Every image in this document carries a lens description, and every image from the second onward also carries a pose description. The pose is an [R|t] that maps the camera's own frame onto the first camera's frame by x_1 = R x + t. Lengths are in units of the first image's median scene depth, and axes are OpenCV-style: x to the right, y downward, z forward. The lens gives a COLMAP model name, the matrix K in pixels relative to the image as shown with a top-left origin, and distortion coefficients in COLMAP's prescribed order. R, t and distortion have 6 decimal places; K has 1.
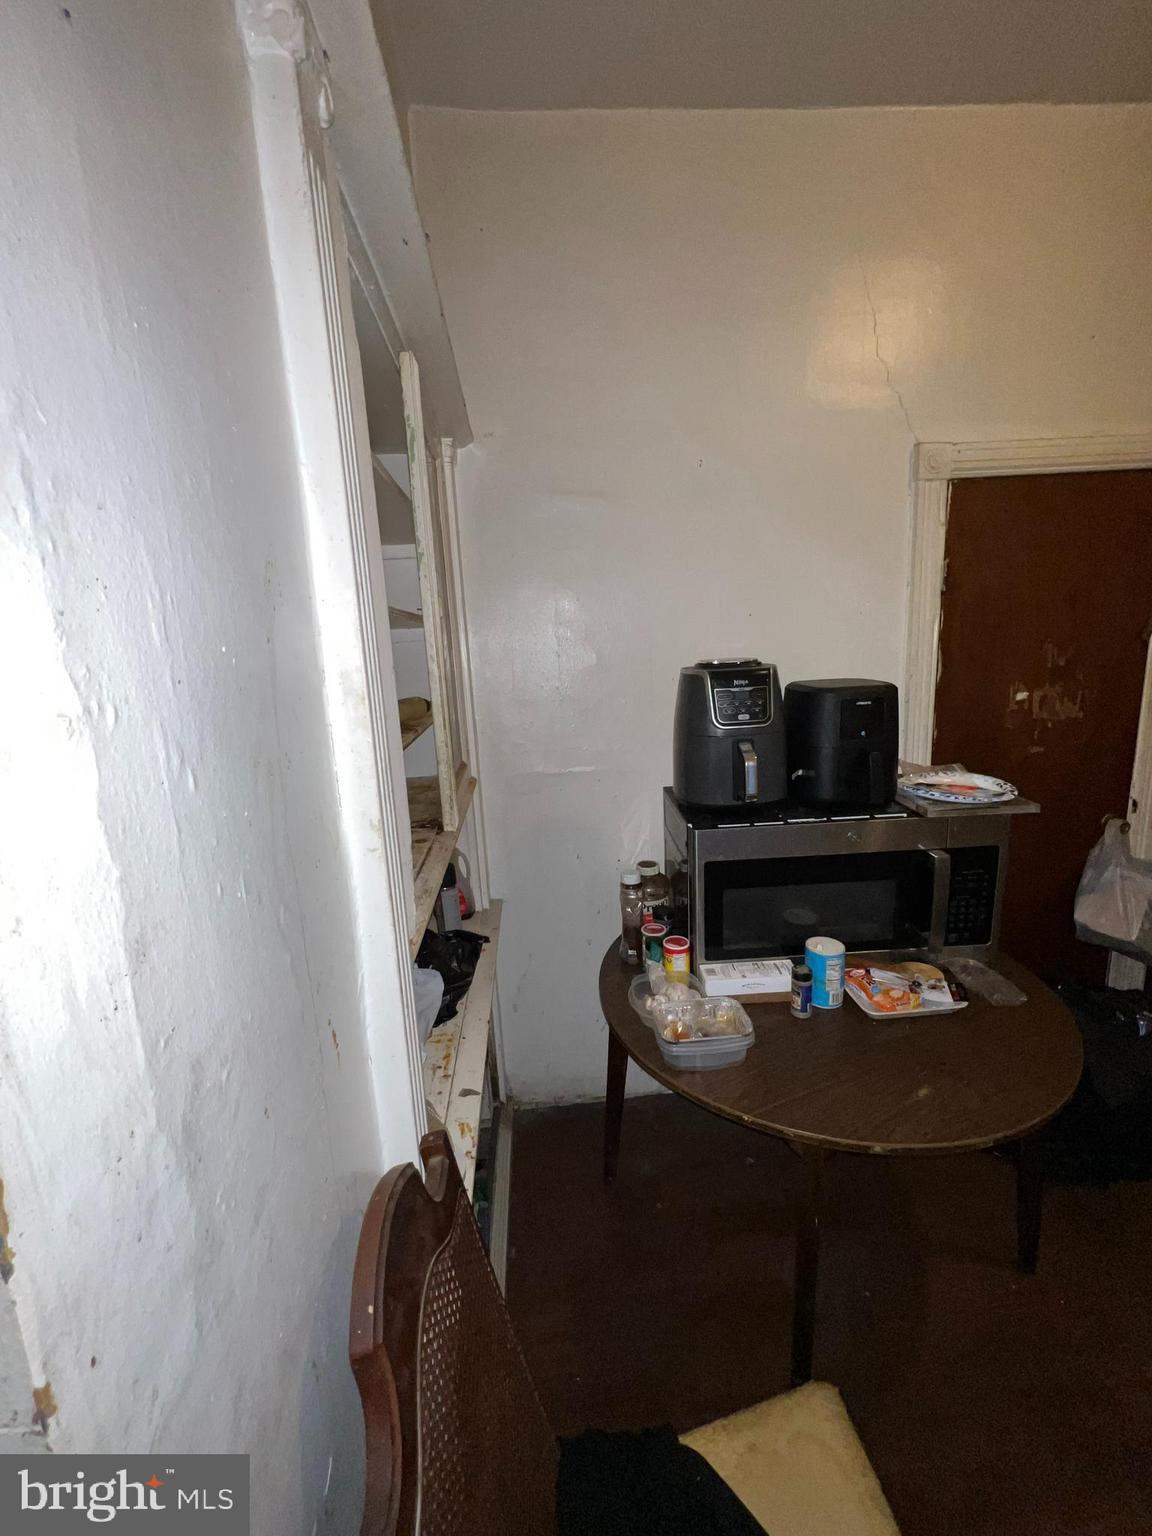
lens RADIAL K [[613.3, 0, 581.3], [0, 613.3, 766.2], [0, 0, 1]] dist [-0.000643, 0.000020]
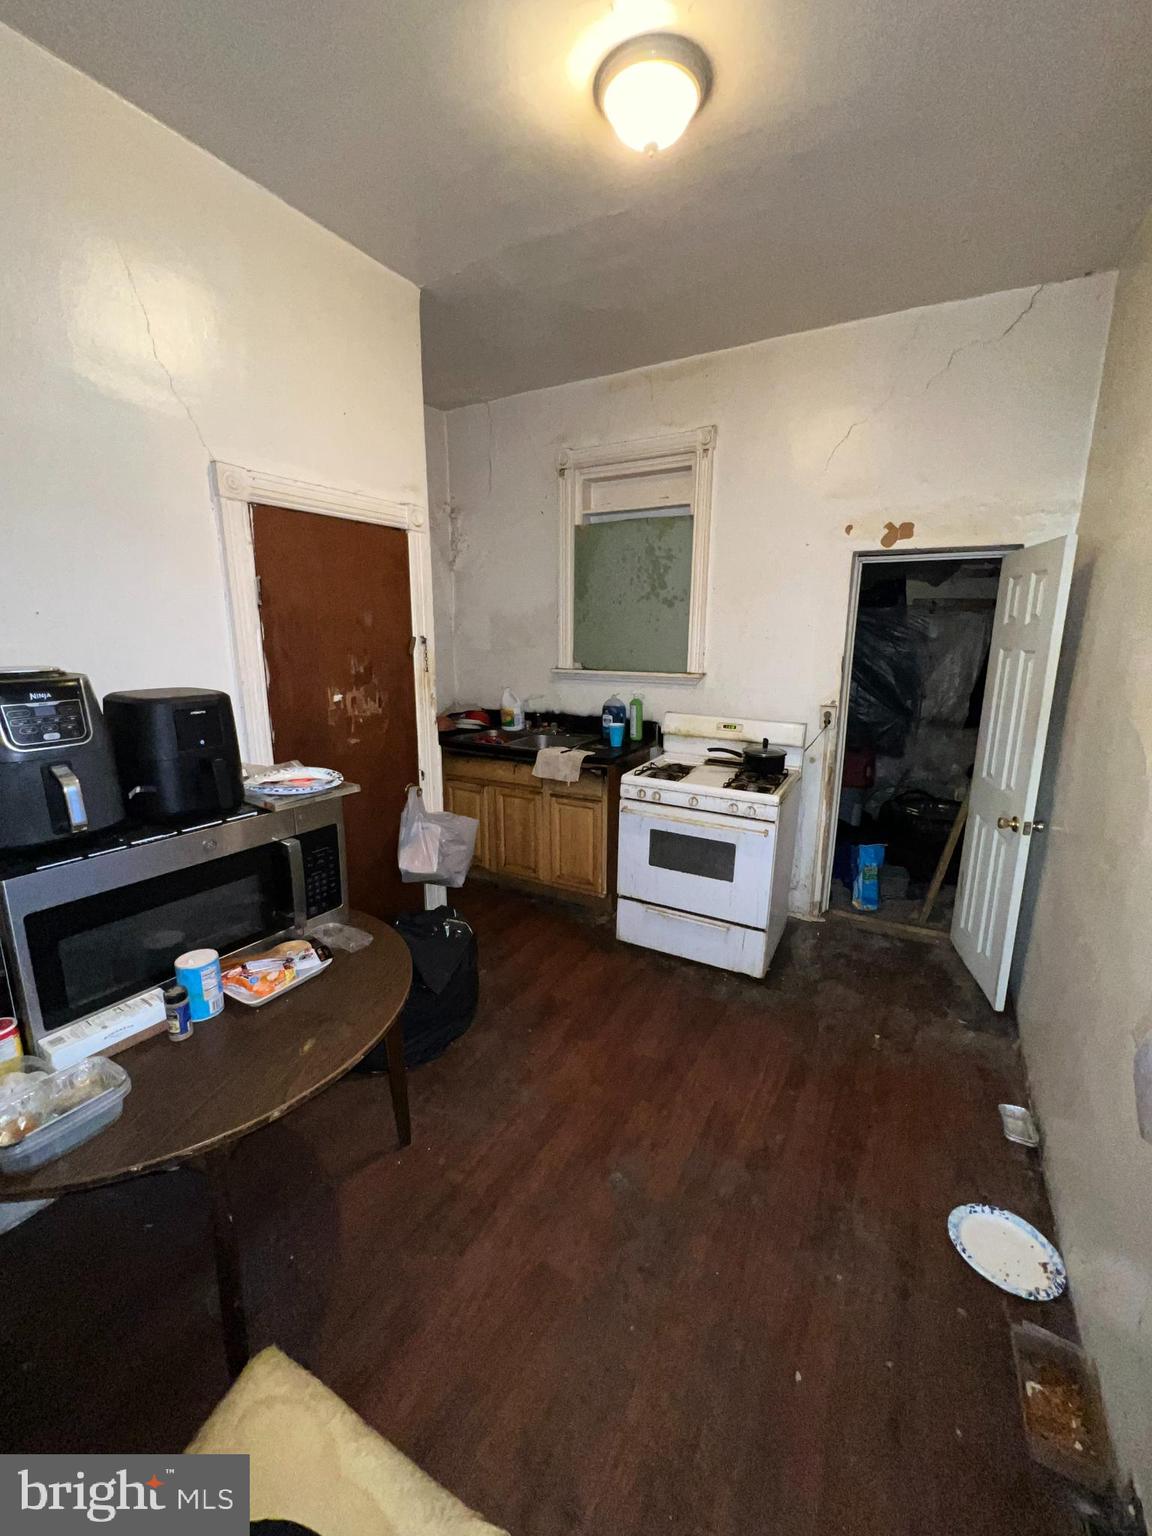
lens RADIAL K [[613.3, 0, 576.8], [0, 613.3, 764.7], [0, 0, 1]] dist [-0.000643, 0.000020]
pose [[0.558238, -0.122752, 0.820550, -0.031231], [0.123252, 0.990290, 0.064294, -0.005105], [-0.820475, 0.065243, 0.567948, -0.080766]]
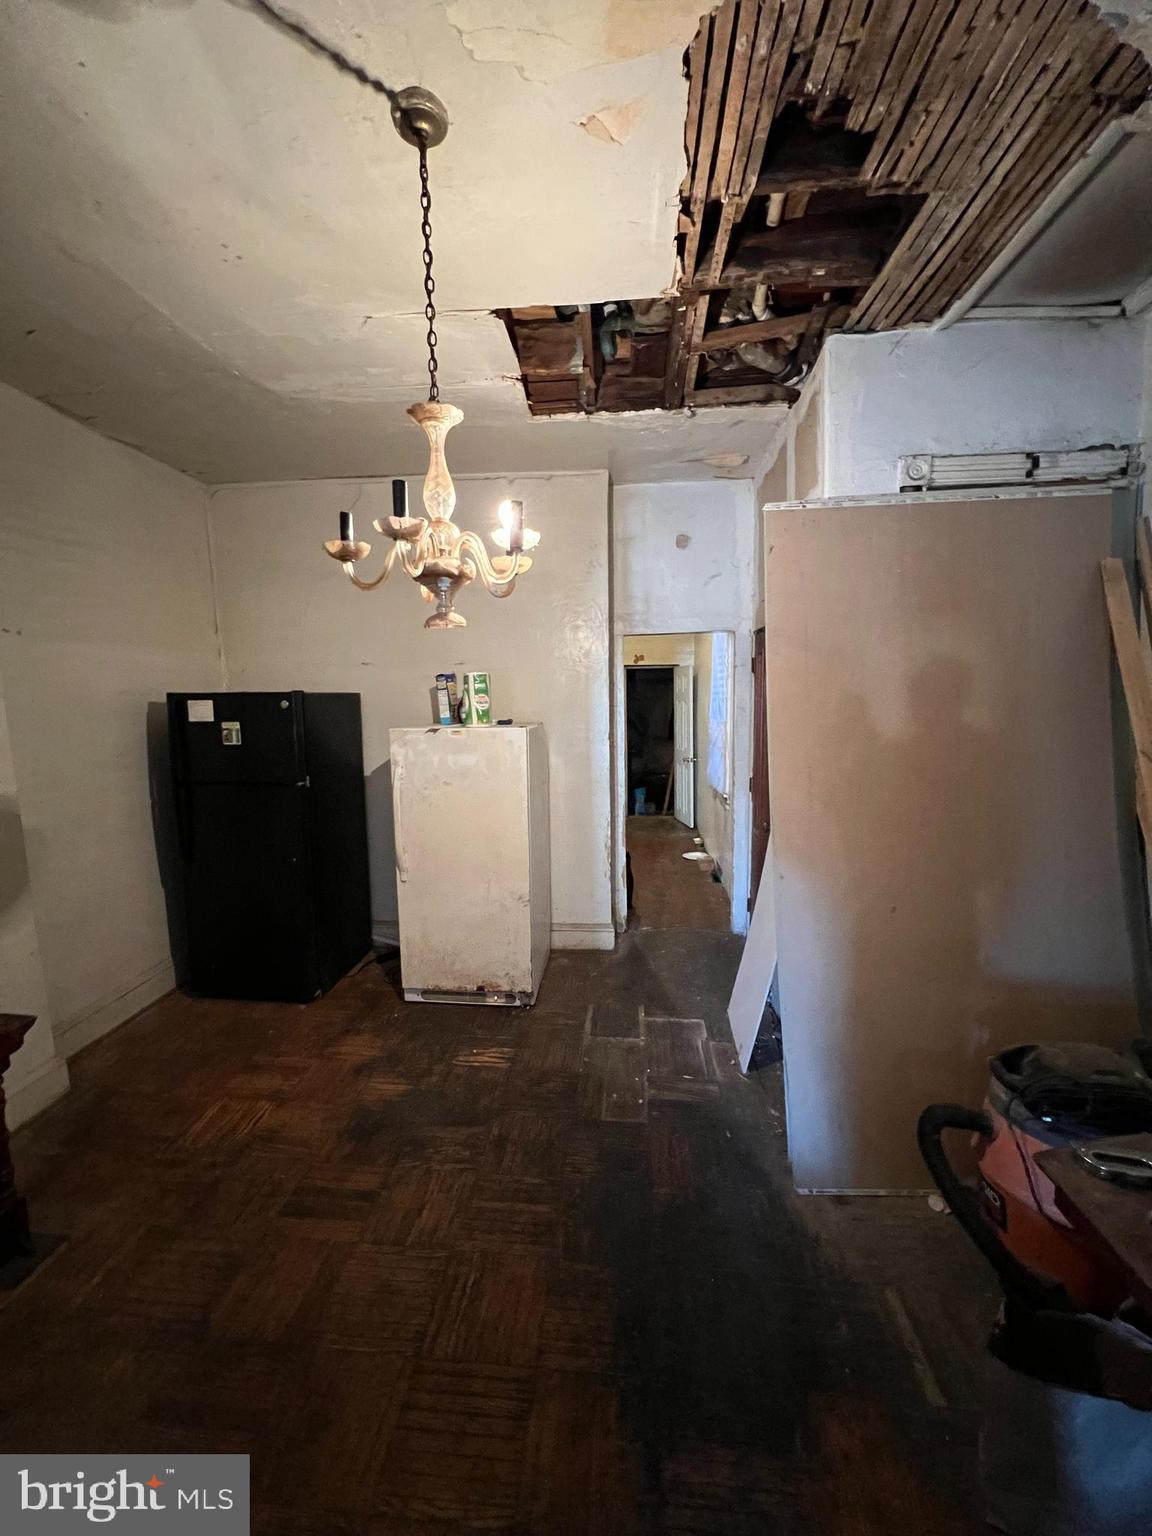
lens RADIAL K [[613.3, 0, 577.9], [0, 613.3, 766.9], [0, 0, 1]] dist [-0.000643, 0.000020]
pose [[0.161357, -0.073606, 0.984147, -3.128869], [0.196762, 0.979593, 0.041006, 0.094475], [-0.967083, 0.187027, 0.172547, -0.084783]]
